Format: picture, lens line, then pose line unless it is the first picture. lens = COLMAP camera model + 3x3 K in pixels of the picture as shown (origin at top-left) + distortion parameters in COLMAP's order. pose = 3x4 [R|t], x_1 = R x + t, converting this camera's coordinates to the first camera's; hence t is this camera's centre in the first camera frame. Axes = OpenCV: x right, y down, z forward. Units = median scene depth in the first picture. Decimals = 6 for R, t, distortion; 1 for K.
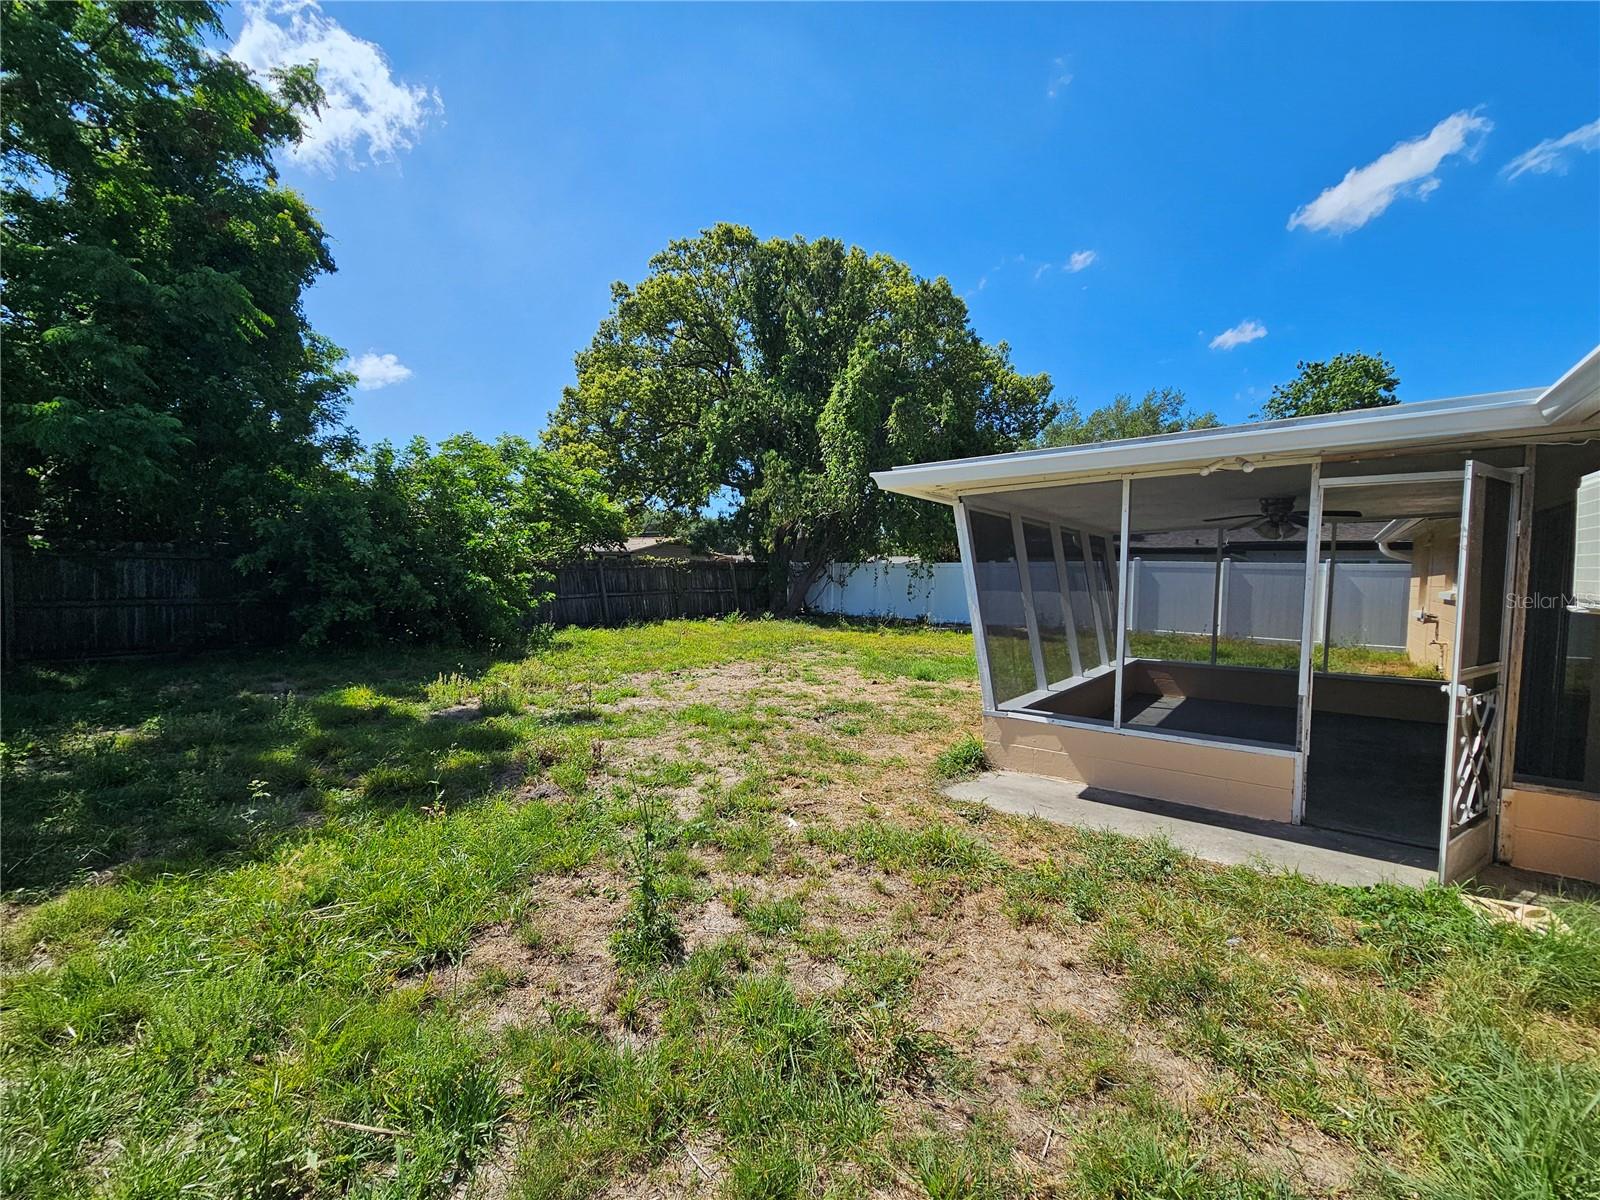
lens RADIAL K [[655.0, 0, 797.9], [0, 655.0, 600.1], [0, 0, 1]] dist [0.000591, 0.000525]
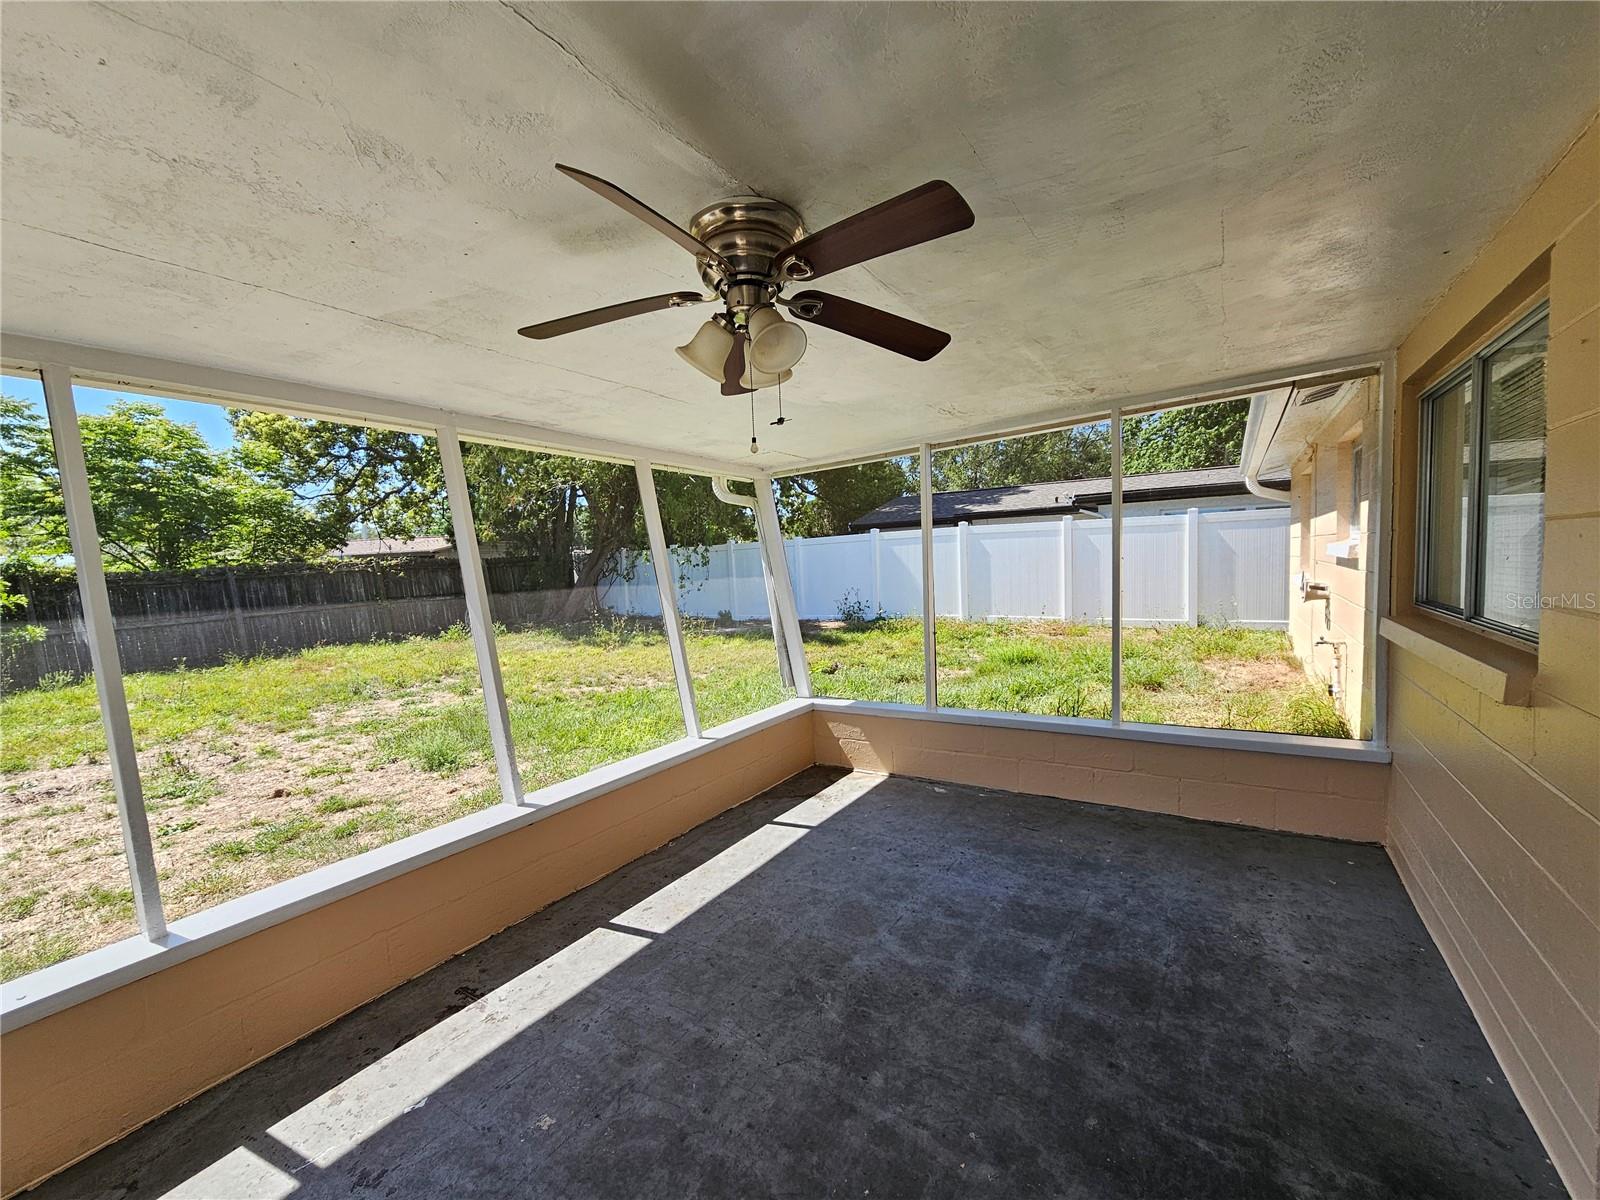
lens RADIAL K [[655.0, 0, 800.4], [0, 655.0, 605.8], [0, 0, 1]] dist [0.000591, 0.000525]
pose [[0.994030, -0.066205, 0.086722, 0.398121], [0.063838, 0.997516, 0.029782, -0.003641], [-0.088479, -0.024068, 0.995787, 0.401391]]
